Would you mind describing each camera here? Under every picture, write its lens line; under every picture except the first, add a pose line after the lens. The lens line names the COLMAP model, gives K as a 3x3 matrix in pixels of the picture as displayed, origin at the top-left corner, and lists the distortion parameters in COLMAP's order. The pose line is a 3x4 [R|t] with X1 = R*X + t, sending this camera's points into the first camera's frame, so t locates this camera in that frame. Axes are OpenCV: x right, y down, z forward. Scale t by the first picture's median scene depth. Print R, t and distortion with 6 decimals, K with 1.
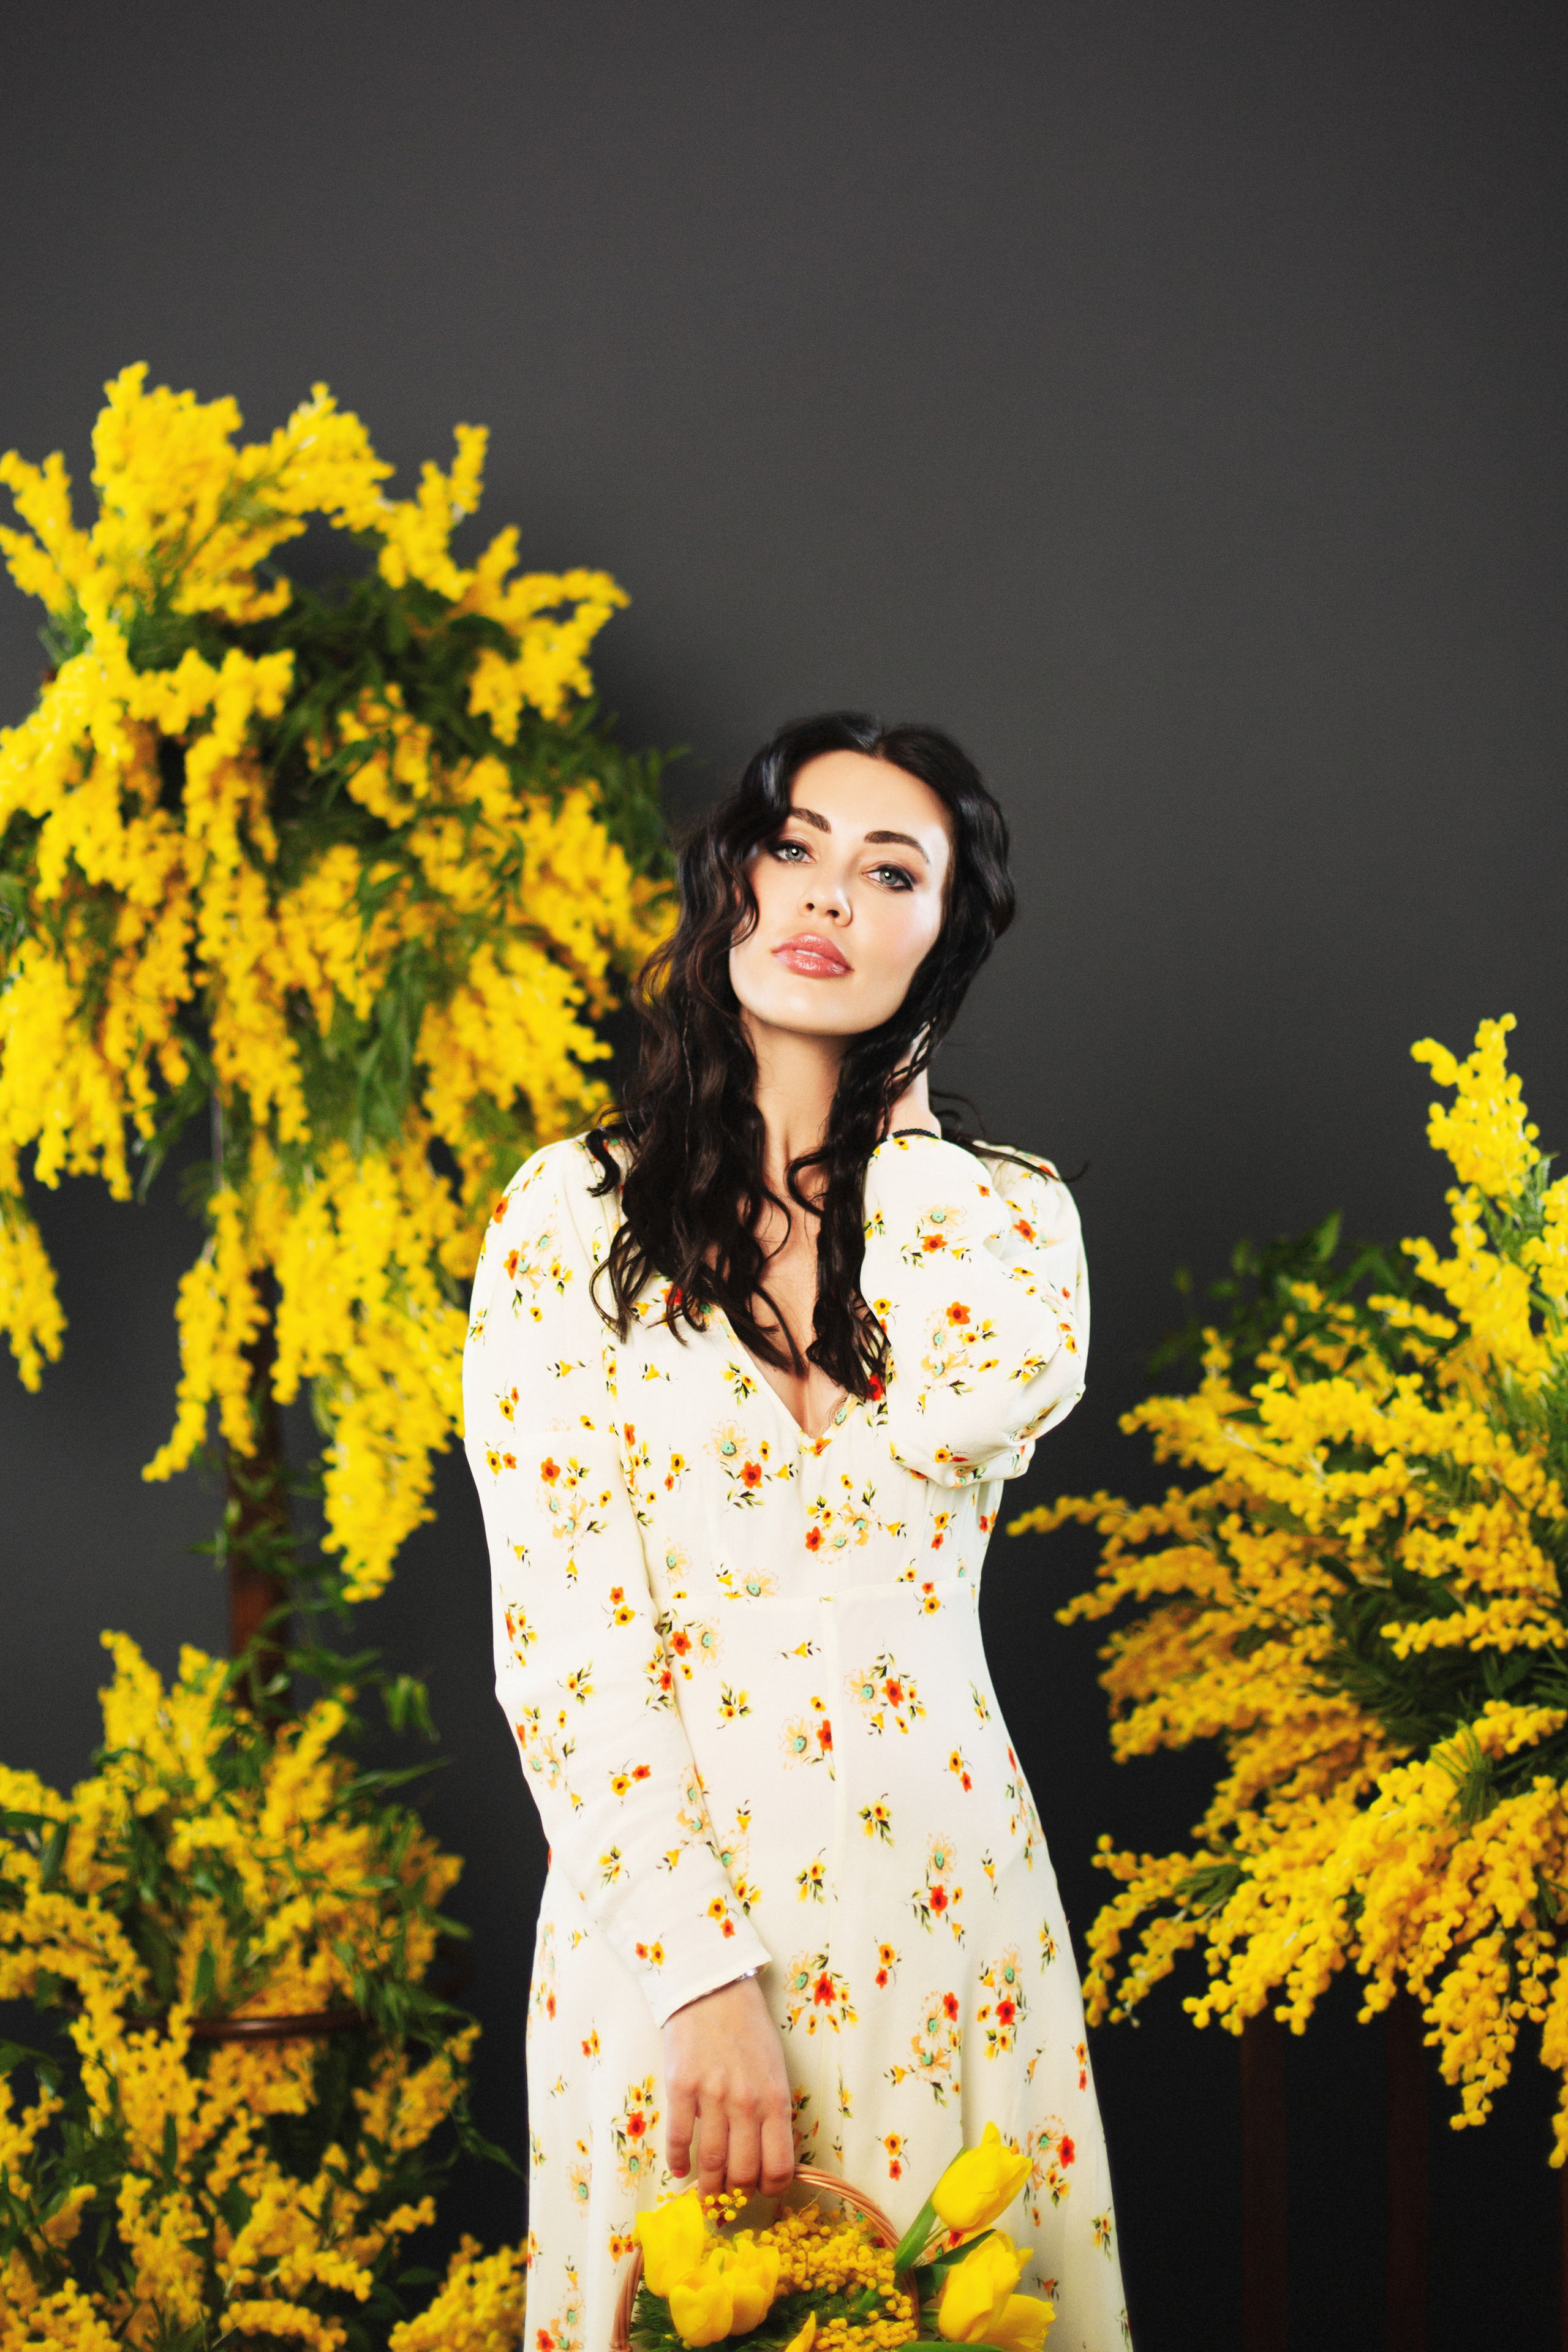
lens RADIAL K [[3851.7, 0, 791.1], [0, 3851.7, 1185.1], [0, 0, 1]] dist [-0.113420, 0.000000]
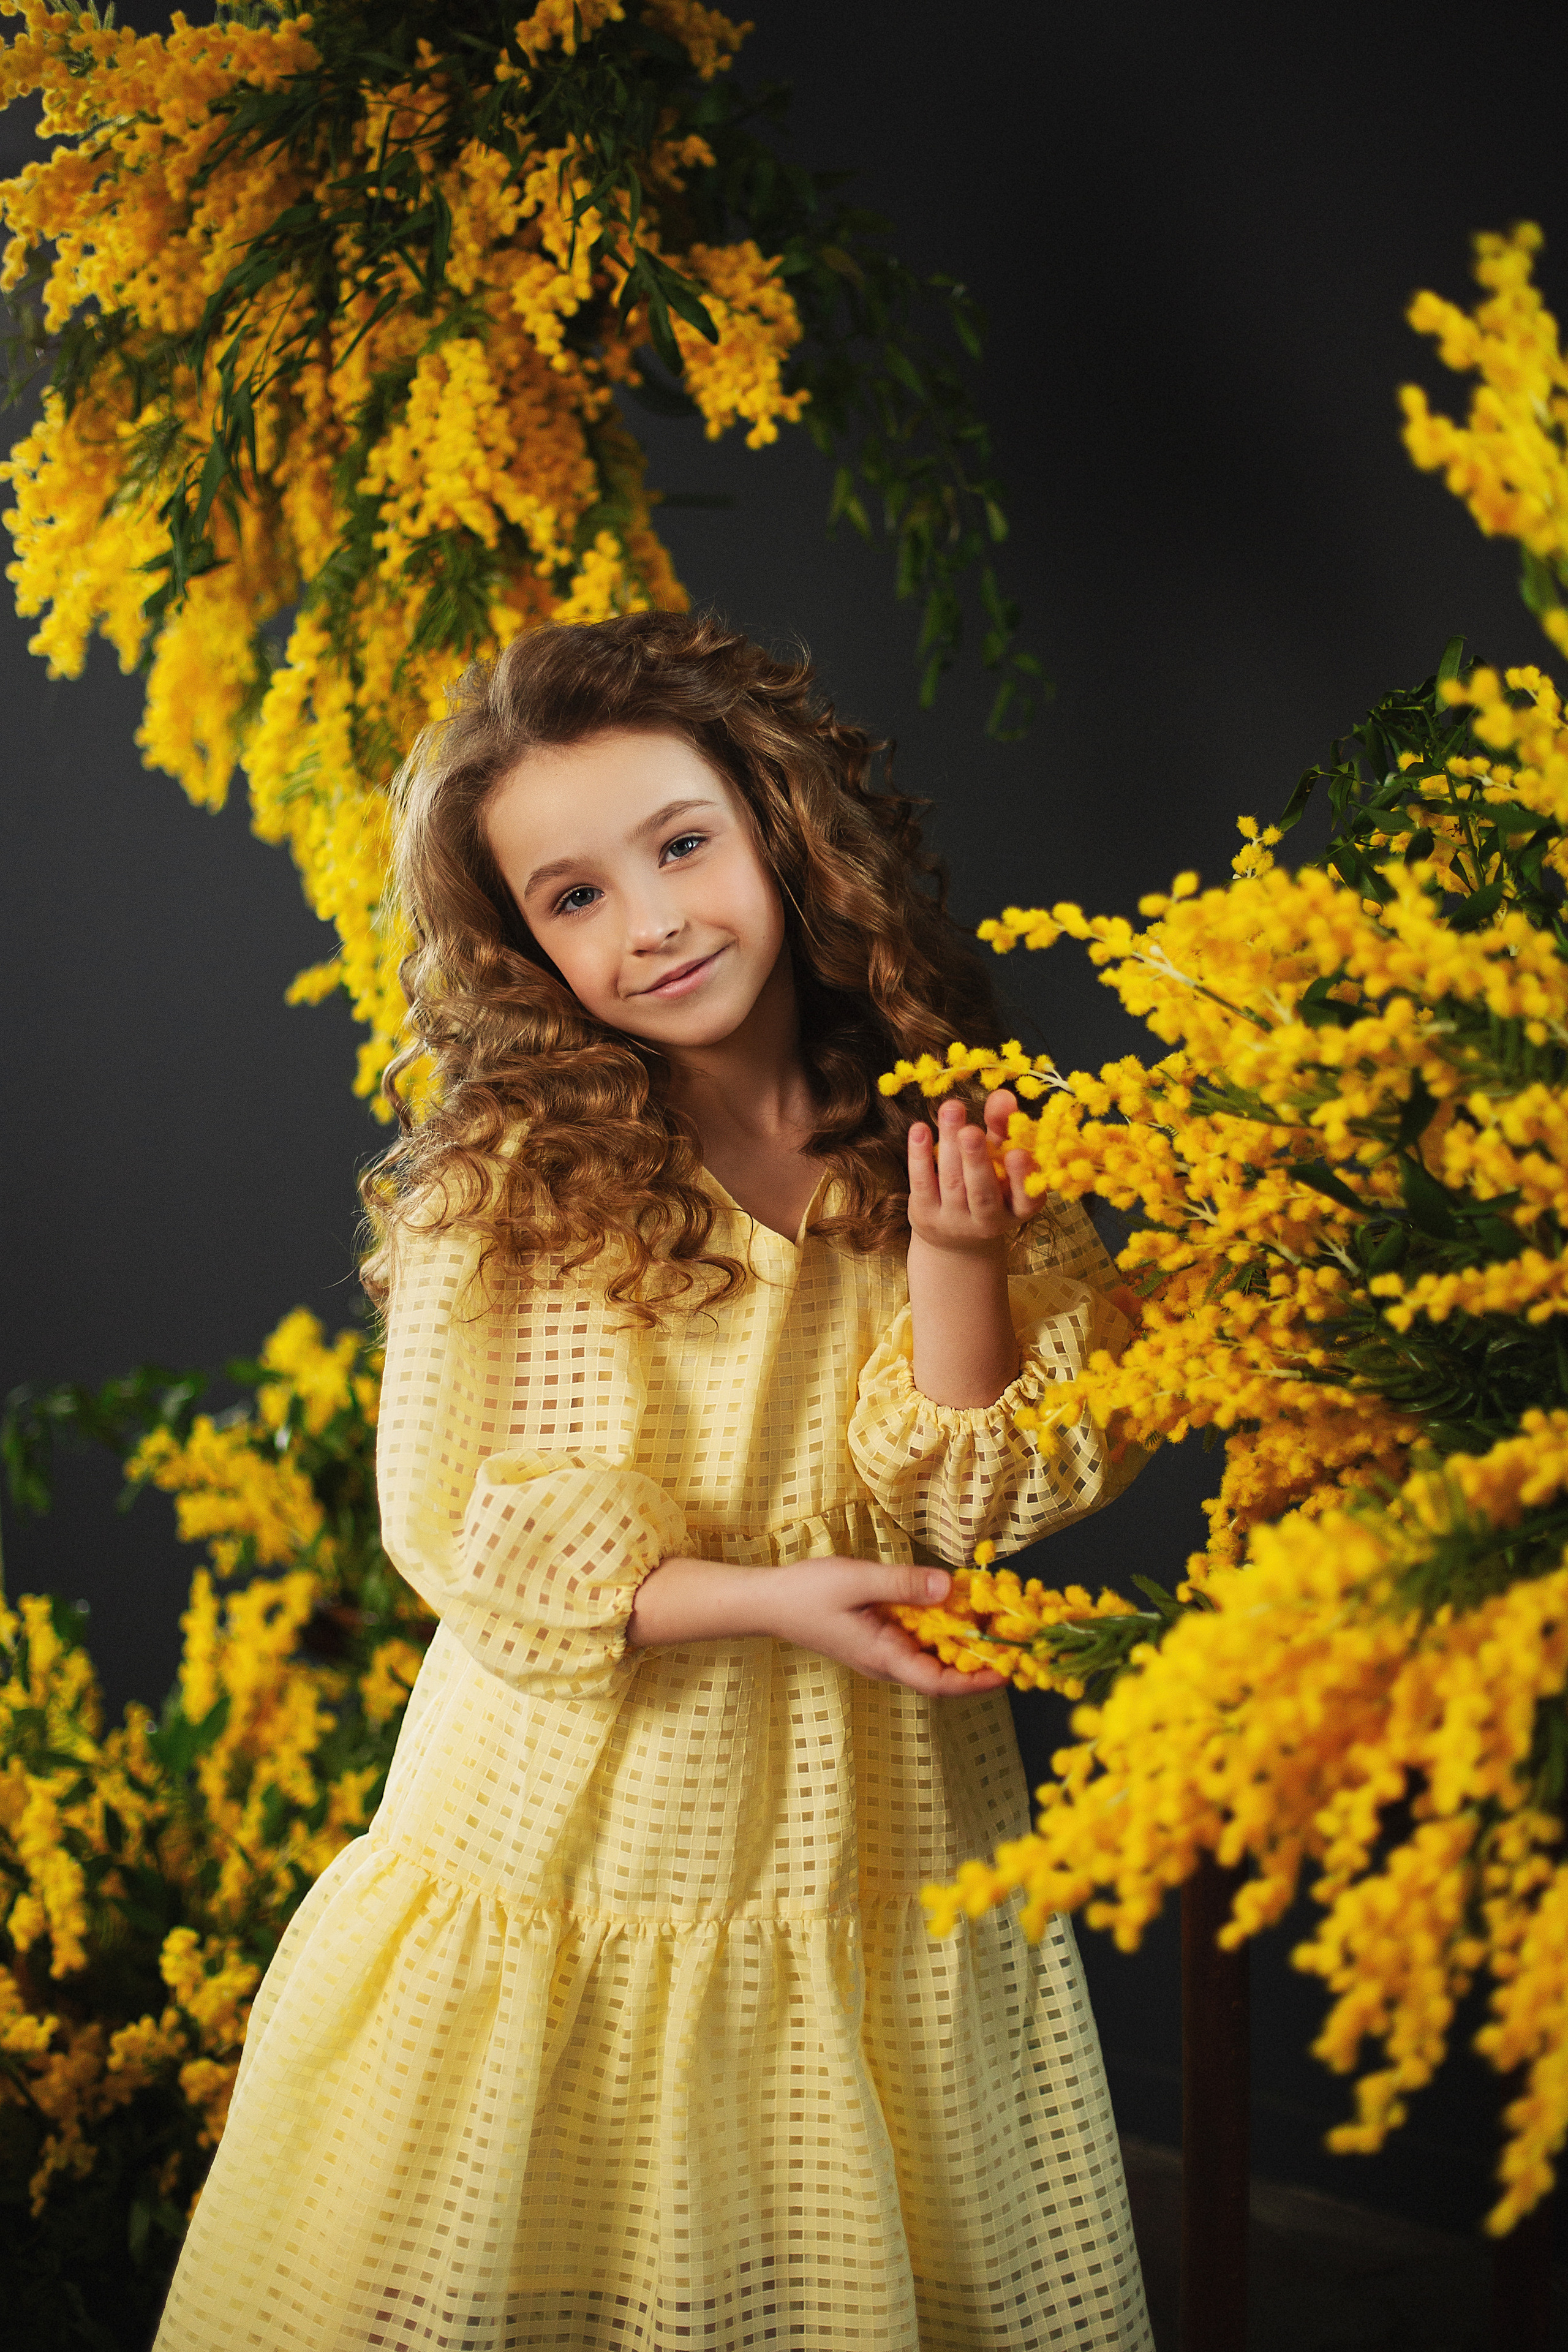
lens RADIAL K [[3851.7, 0, 780.7], [0, 3851.7, 1161.0], [0, 0, 1]] dist [-0.113420, 0.000000]
pose [[0.980516, 0.036095, -0.193092, 0.179344], [-0.014191, 0.993421, 0.113639, 0.028288], [0.195924, -0.108684, 0.974578, 0.387876]]
